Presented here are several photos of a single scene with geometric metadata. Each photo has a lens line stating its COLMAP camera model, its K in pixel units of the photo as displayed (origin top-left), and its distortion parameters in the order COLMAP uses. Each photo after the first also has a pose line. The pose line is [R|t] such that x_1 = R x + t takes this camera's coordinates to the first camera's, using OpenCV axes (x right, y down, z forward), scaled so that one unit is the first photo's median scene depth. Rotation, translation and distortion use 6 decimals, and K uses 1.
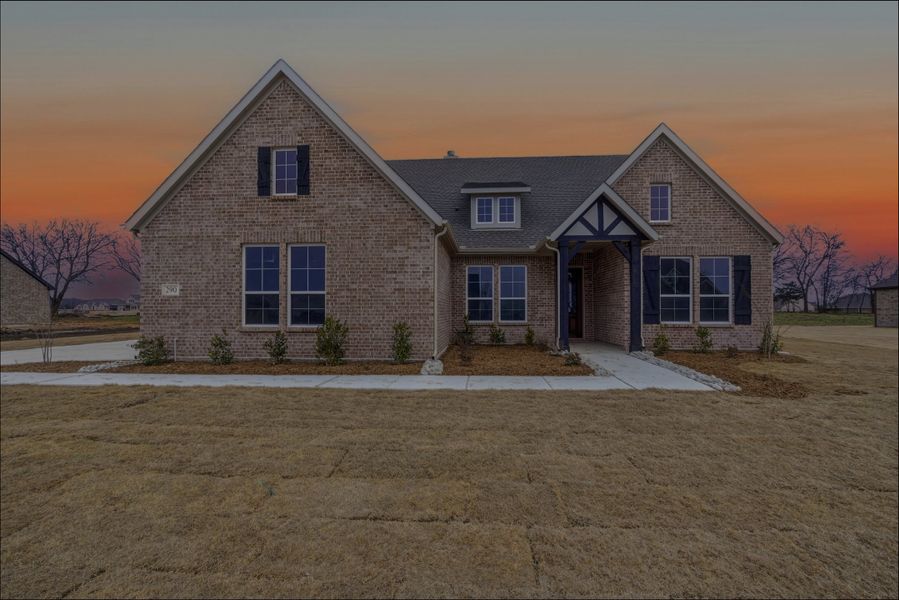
lens RADIAL K [[422.7, 0, 454.2], [0, 422.7, 303.7], [0, 0, 1]] dist [-0.015986, 0.000388]
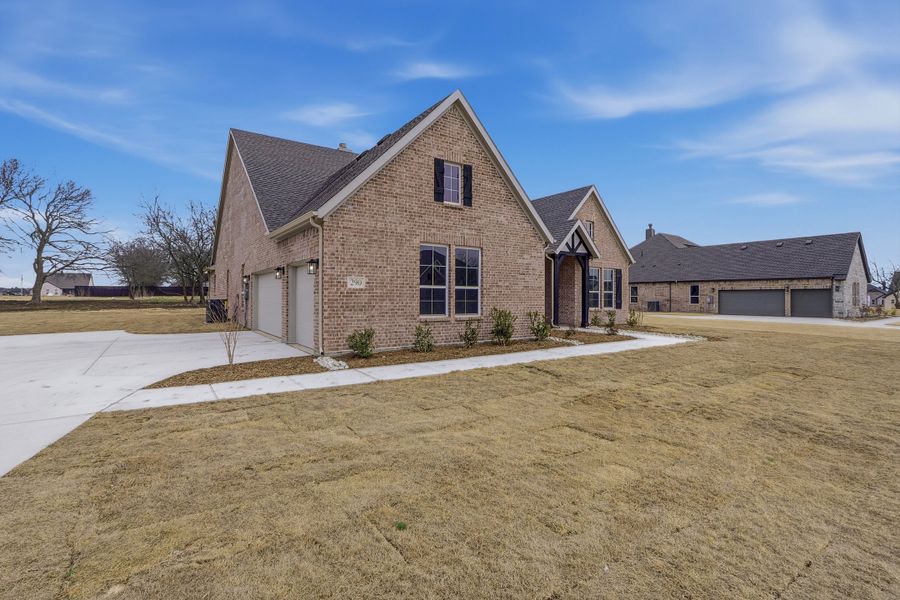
lens RADIAL K [[423.2, 0, 450.9], [0, 423.2, 295.7], [0, 0, 1]] dist [-0.015986, 0.000388]
pose [[0.784036, 0.004242, 0.620701, -0.976562], [-0.010771, 0.999919, 0.006773, -0.009399], [-0.620622, -0.011996, 0.784018, 0.069261]]
